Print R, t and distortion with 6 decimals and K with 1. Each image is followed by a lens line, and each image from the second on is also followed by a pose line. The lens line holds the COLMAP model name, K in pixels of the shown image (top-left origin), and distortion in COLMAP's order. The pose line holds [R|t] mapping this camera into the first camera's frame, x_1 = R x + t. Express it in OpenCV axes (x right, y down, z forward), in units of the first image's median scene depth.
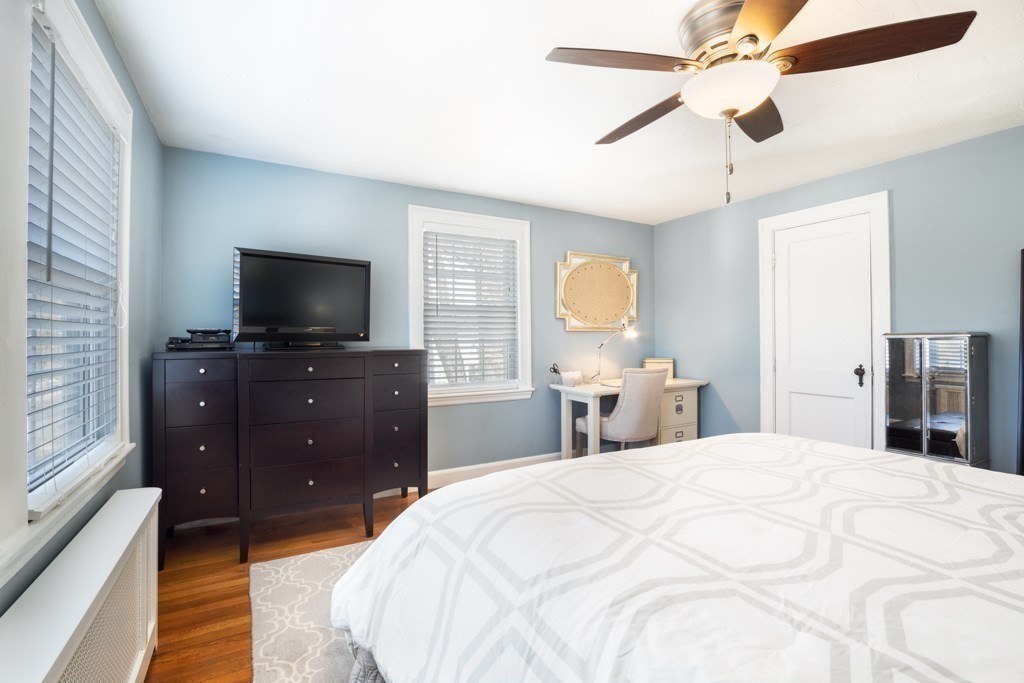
lens RADIAL K [[456.5, 0, 507.4], [0, 456.5, 334.9], [0, 0, 1]] dist [-0.044184, 0.009999]
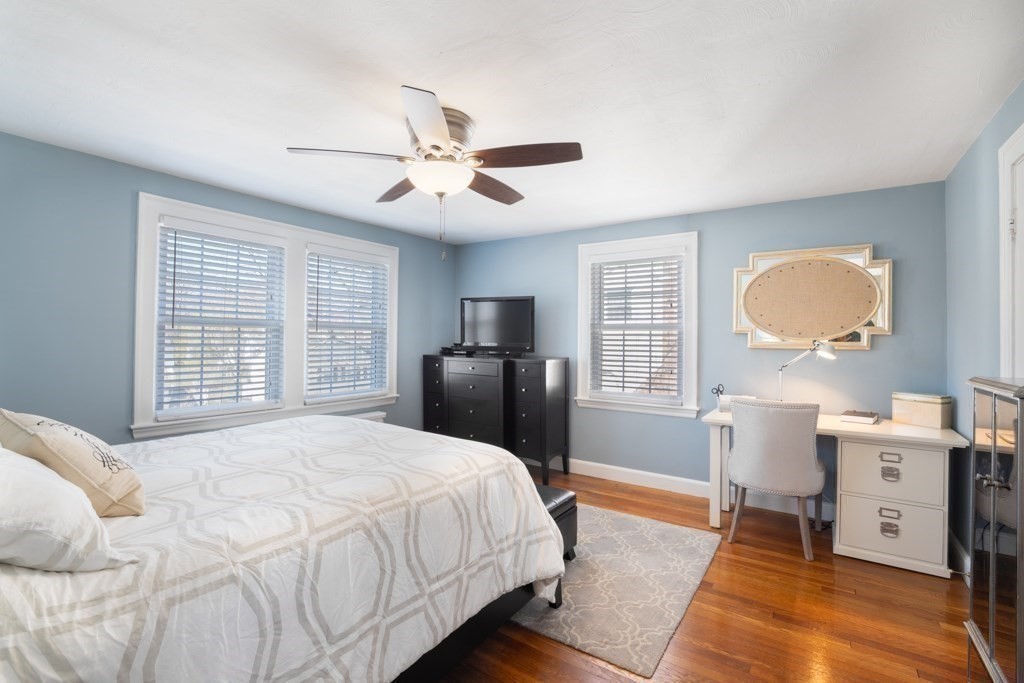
lens RADIAL K [[456.5, 0, 507.4], [0, 456.5, 334.9], [0, 0, 1]] dist [-0.044184, 0.009999]
pose [[0.443987, 0.003202, -0.896027, 0.696398], [-0.000980, 0.999995, 0.003088, -0.035889], [0.896033, -0.000493, 0.443988, 0.228806]]
